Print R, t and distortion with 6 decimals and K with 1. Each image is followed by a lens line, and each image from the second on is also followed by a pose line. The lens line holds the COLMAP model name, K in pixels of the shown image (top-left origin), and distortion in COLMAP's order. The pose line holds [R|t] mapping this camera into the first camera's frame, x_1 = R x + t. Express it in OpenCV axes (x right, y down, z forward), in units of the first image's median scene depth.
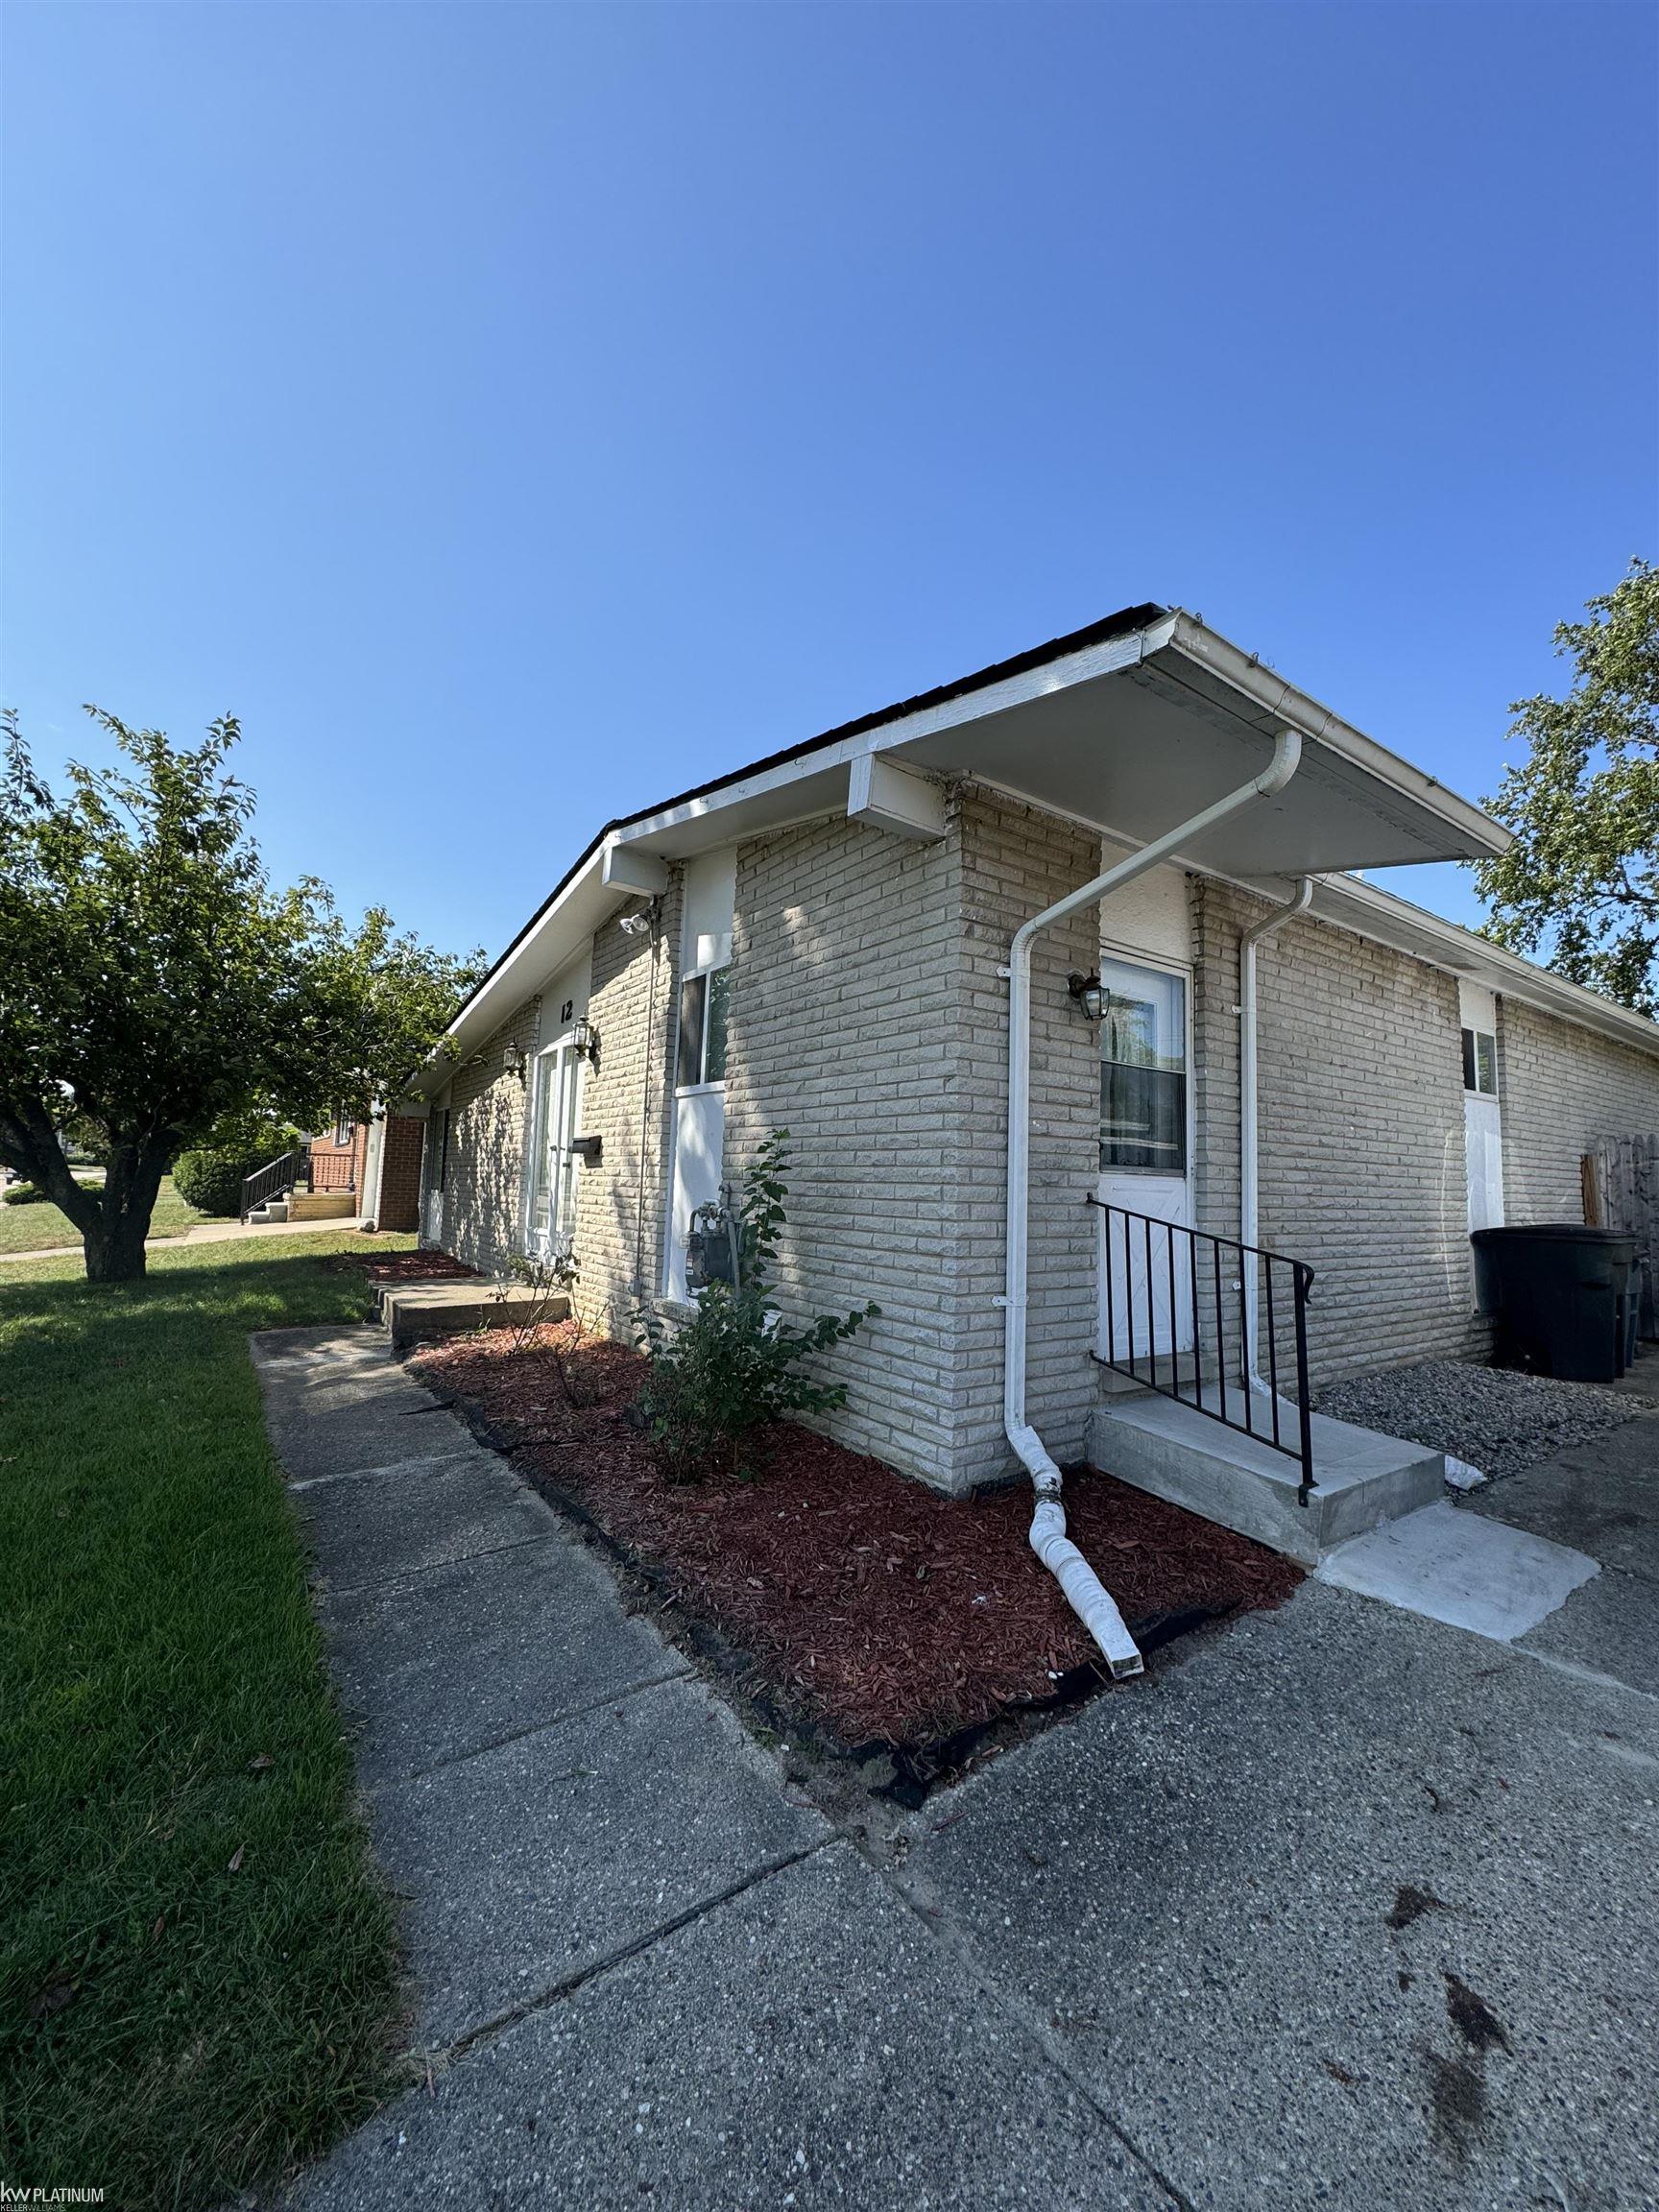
lens RADIAL K [[879.4, 0, 829.5], [0, 879.4, 1106.0], [0, 0, 1]] dist [0.001358, -0.000475]
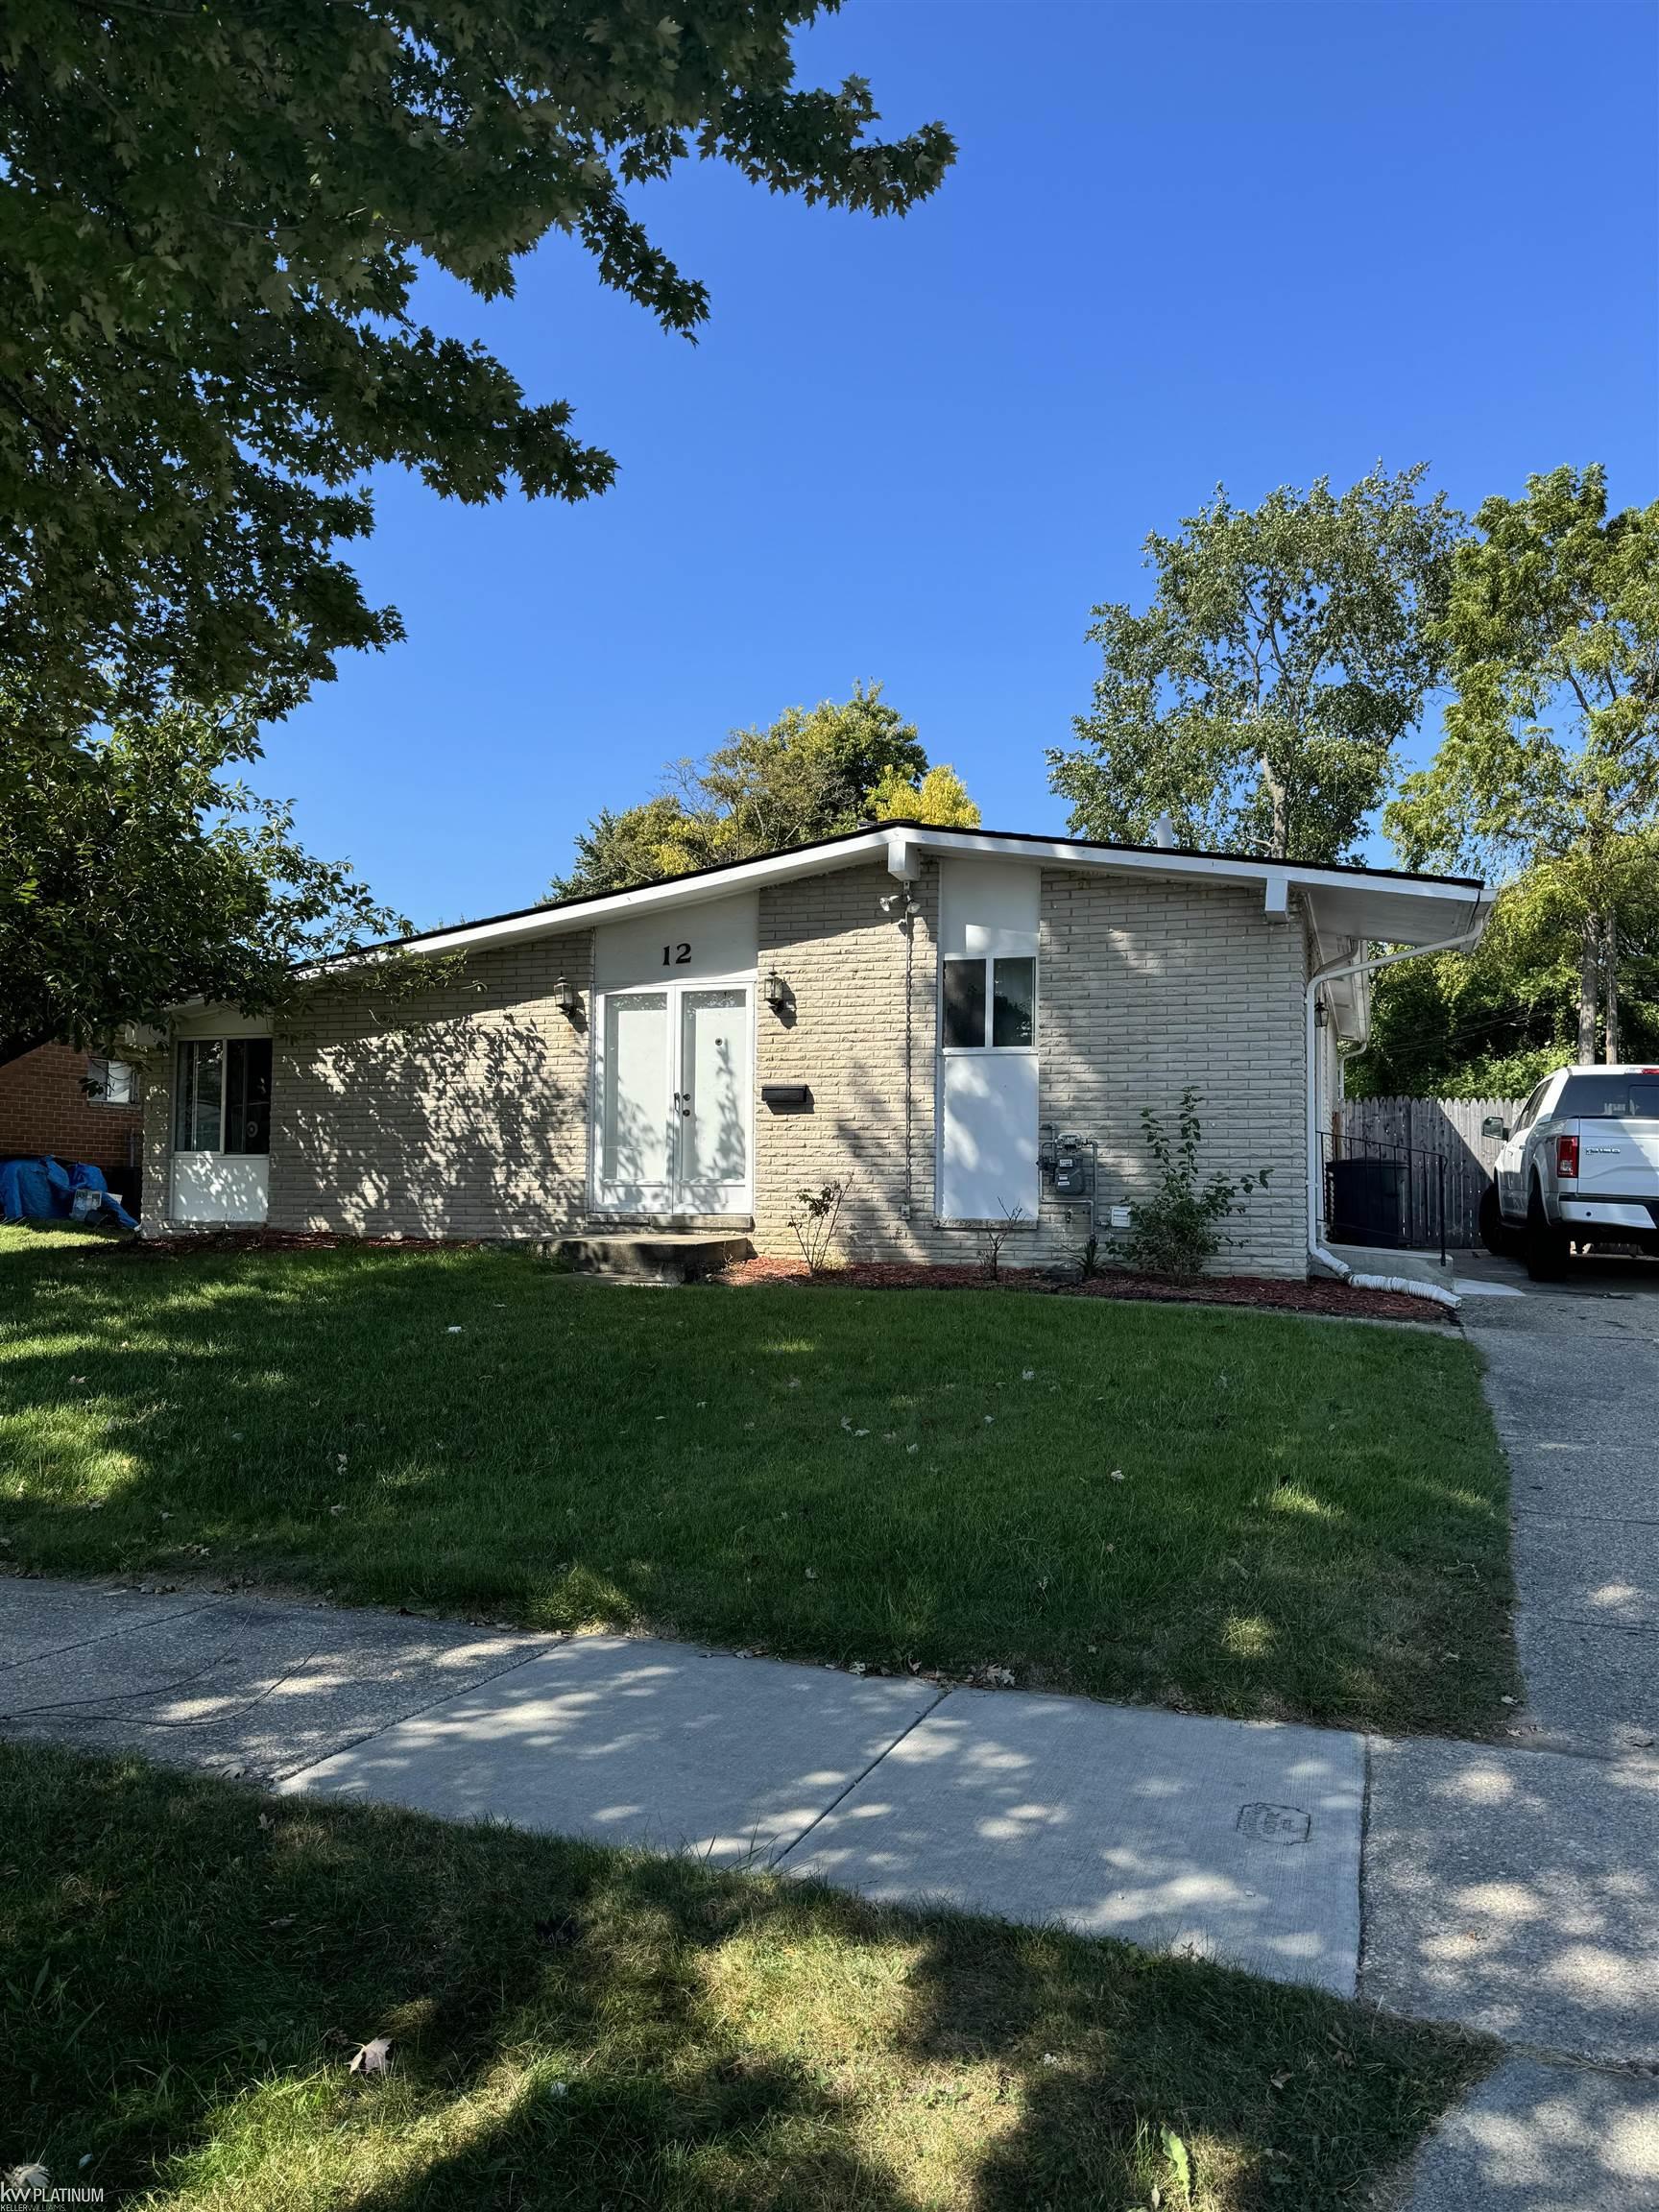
lens RADIAL K [[1563.8, 0, 829.5], [0, 1563.8, 1106.0], [0, 0, 1]] dist [0.026852, -0.041253]
pose [[0.831325, 0.024791, 0.555233, -1.743714], [-0.040868, 0.999027, 0.016584, 0.034459], [-0.554282, -0.036478, 0.831530, -0.822474]]
